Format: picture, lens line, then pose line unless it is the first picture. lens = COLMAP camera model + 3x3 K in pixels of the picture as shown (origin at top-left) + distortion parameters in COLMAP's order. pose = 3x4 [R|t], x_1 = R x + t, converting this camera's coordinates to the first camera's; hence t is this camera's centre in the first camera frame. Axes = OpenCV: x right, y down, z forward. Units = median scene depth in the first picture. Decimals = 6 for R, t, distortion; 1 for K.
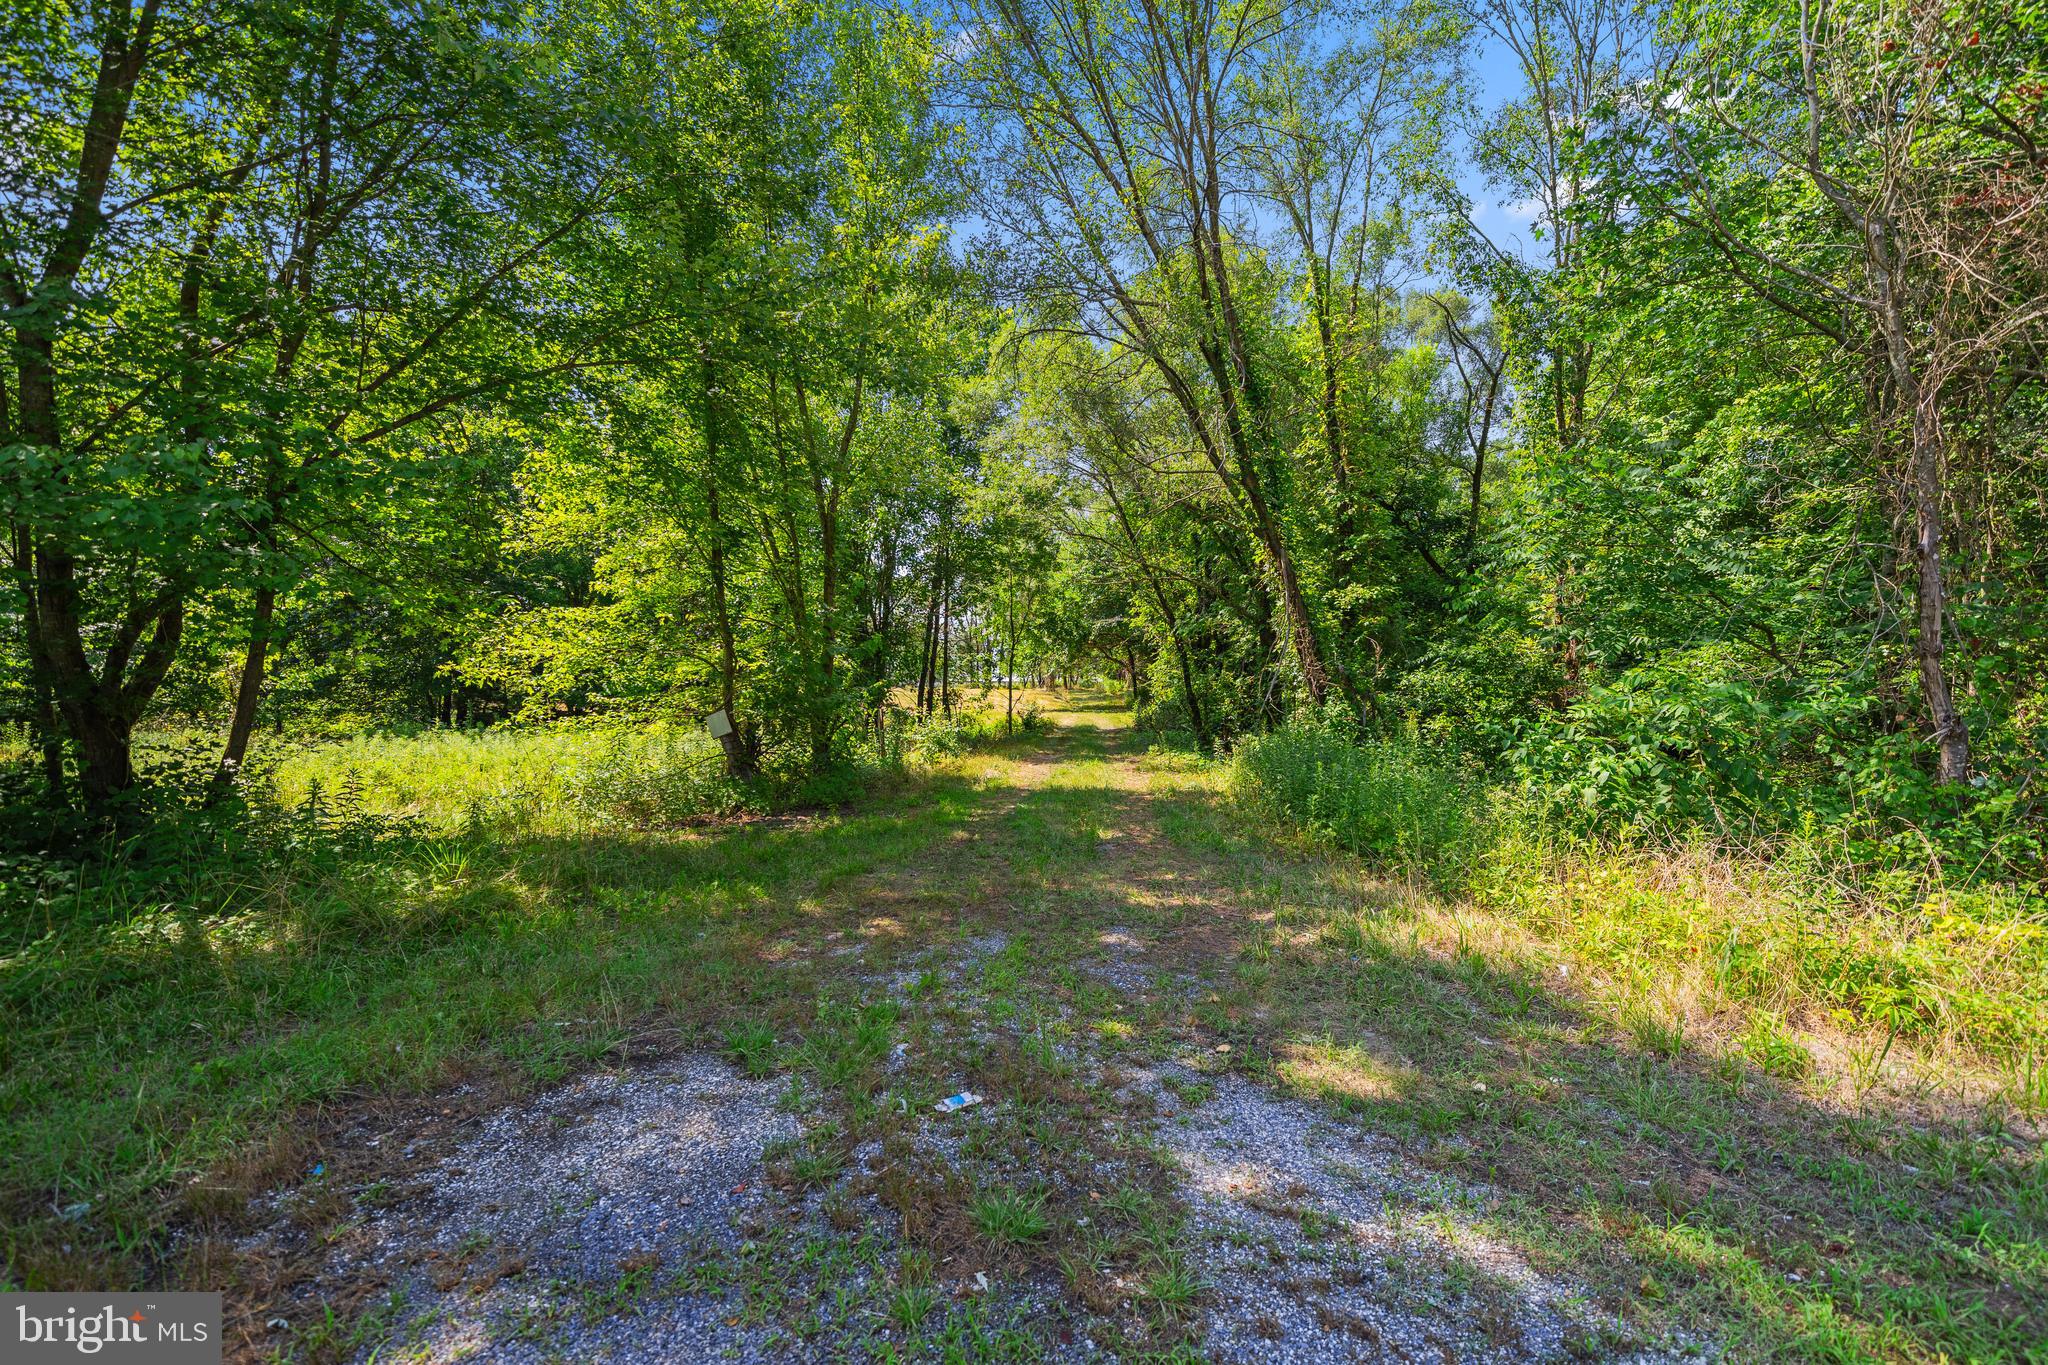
lens RADIAL K [[885.3, 0, 1020.6], [0, 885.3, 682.3], [0, 0, 1]] dist [-0.000020, -0.000003]
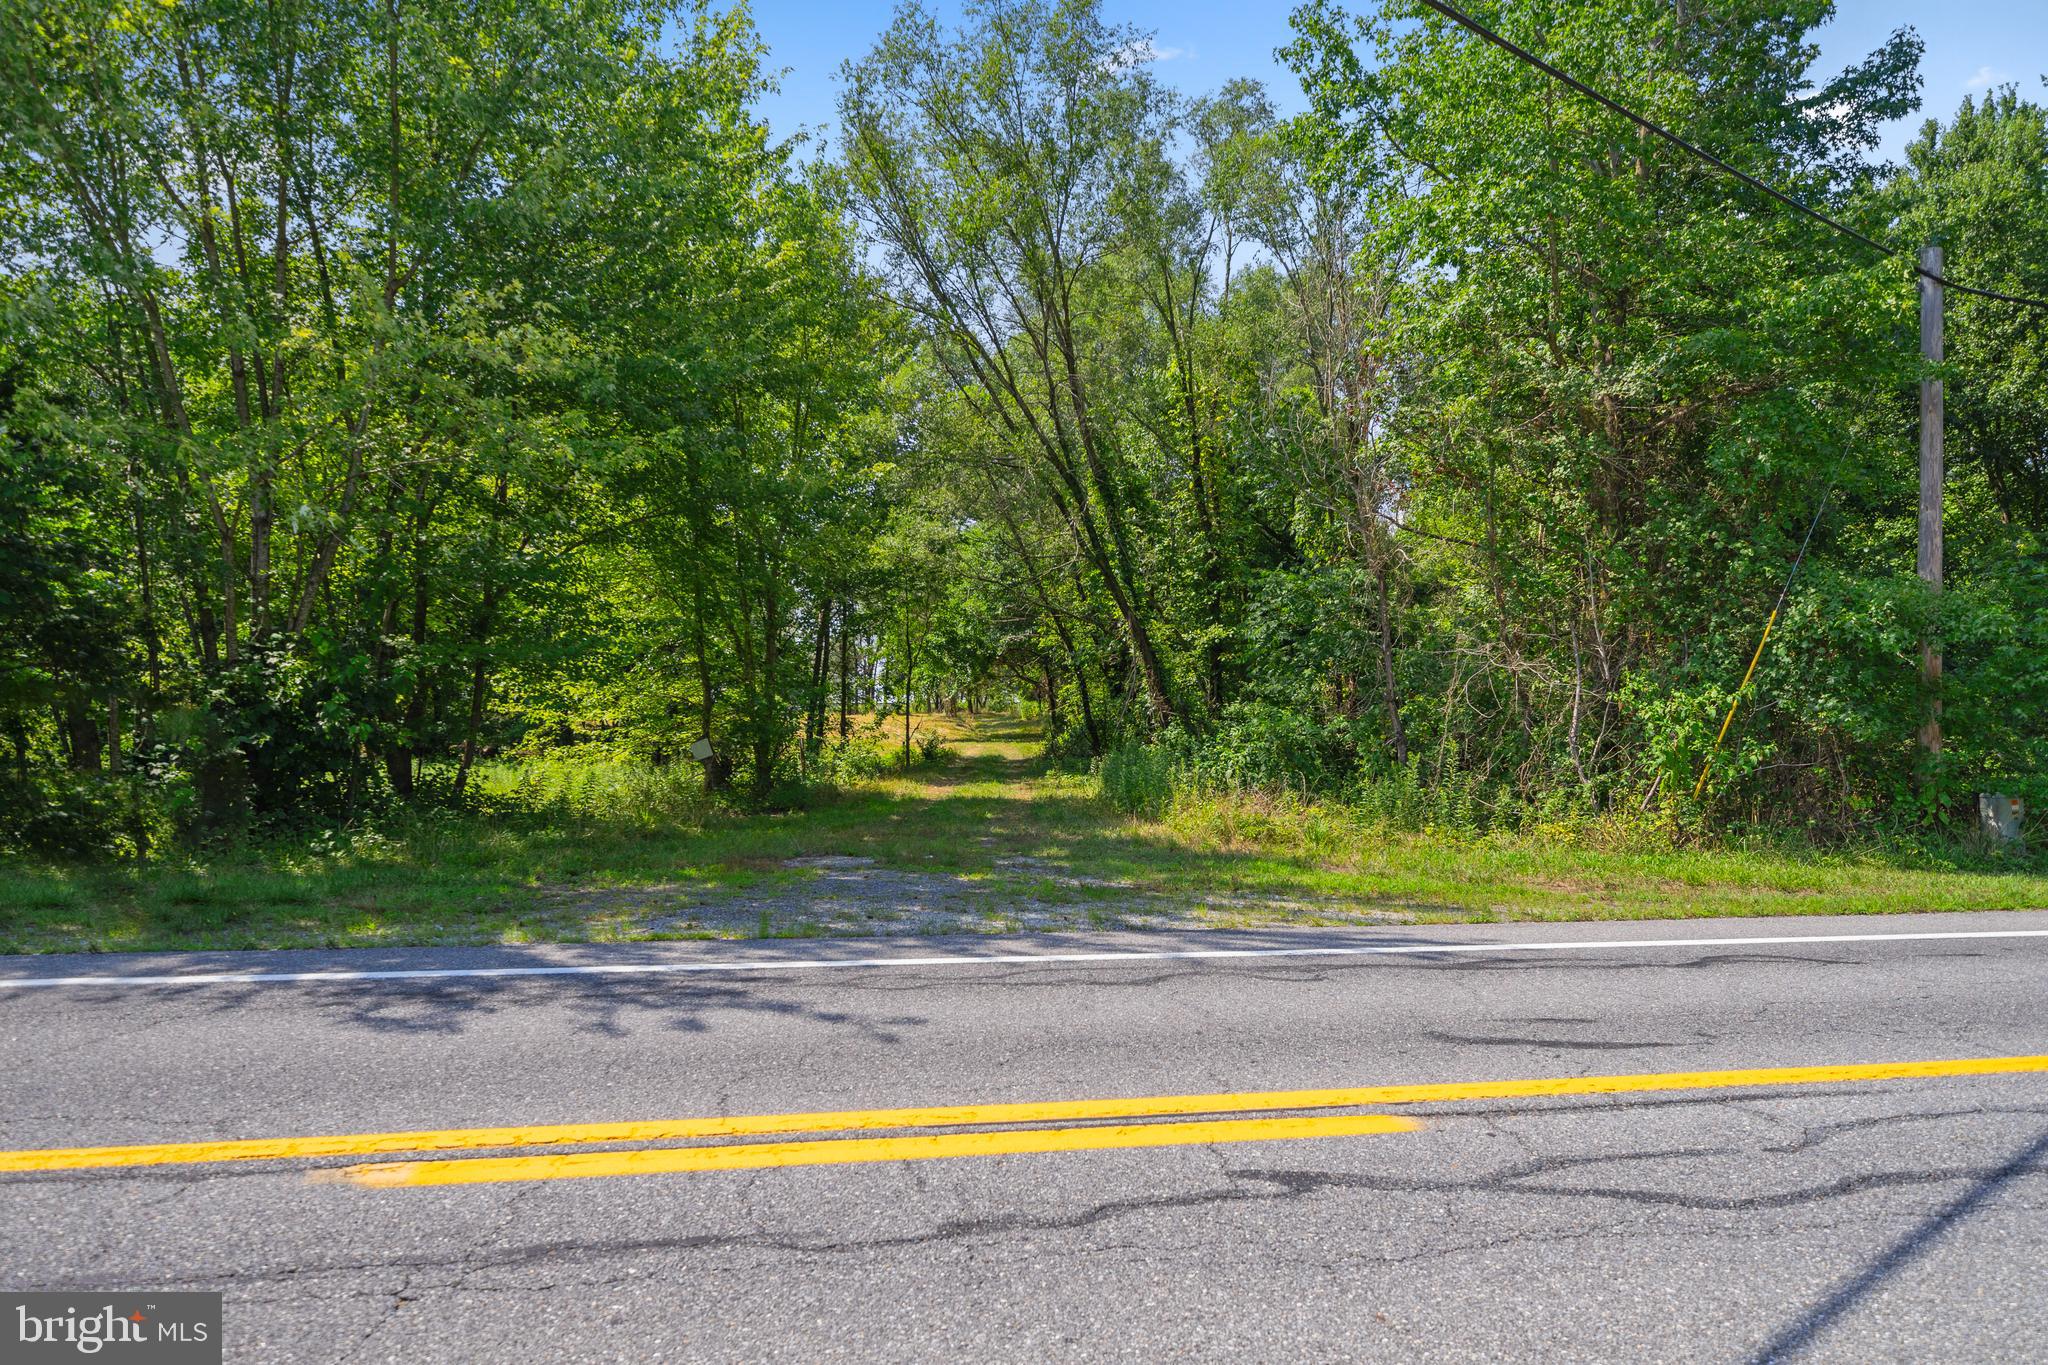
lens RADIAL K [[1241.1, 0, 1021.0], [0, 1241.1, 686.2], [0, 0, 1]] dist [-0.000392, -0.000007]
pose [[0.995847, -0.008178, 0.090680, -0.010782], [0.009411, 0.999869, -0.013180, -0.005187], [-0.090560, 0.013979, 0.995793, -0.270805]]
